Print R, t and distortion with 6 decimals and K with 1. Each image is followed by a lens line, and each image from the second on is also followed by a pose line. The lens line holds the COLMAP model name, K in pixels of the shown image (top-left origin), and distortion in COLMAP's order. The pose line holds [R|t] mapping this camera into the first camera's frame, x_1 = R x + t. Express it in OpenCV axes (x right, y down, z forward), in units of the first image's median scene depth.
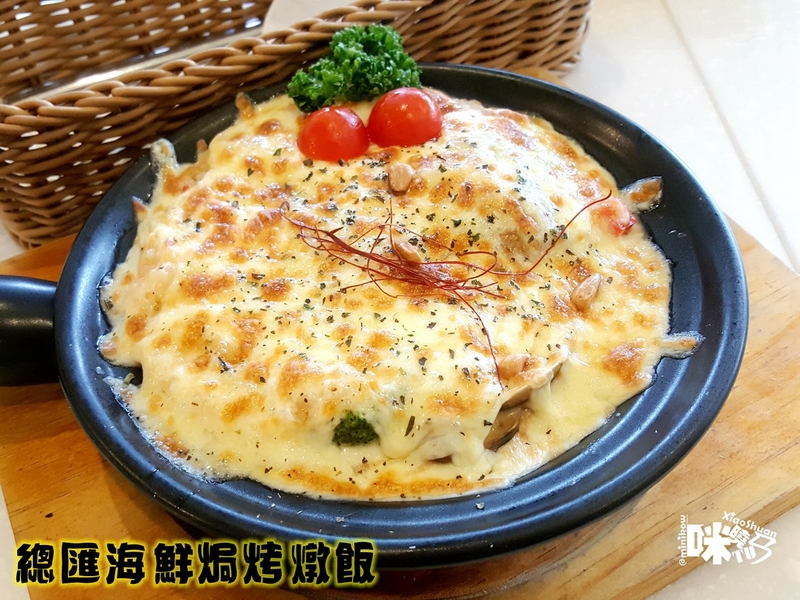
lens RADIAL K [[655.7, 0, 400.0], [0, 655.7, 300.0], [0, 0, 1]] dist [0.042172, -0.003554]
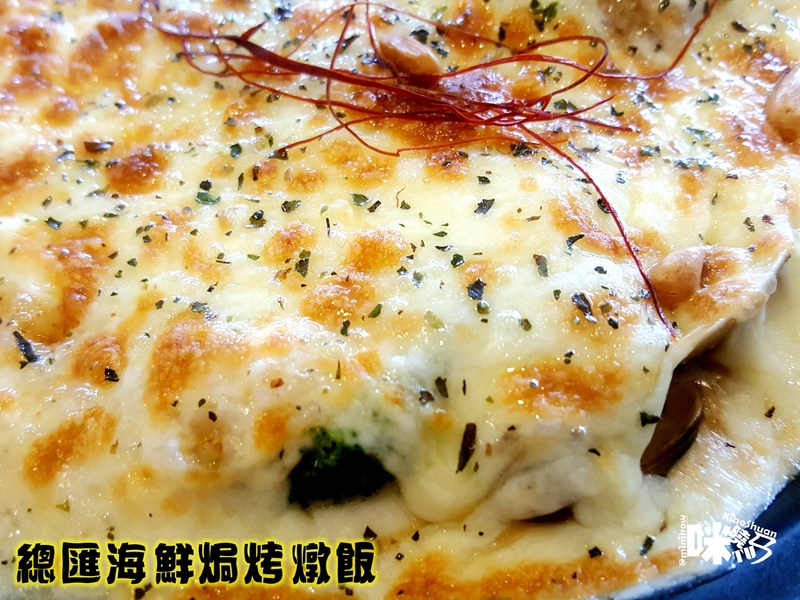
lens RADIAL K [[655.7, 0, 400.0], [0, 655.7, 300.0], [0, 0, 1]] dist [0.042172, -0.003554]
pose [[0.993358, -0.114818, -0.007482, -0.012189], [0.114760, 0.983941, 0.136710, 0.033447], [-0.008335, -0.136660, 0.990583, 0.545786]]
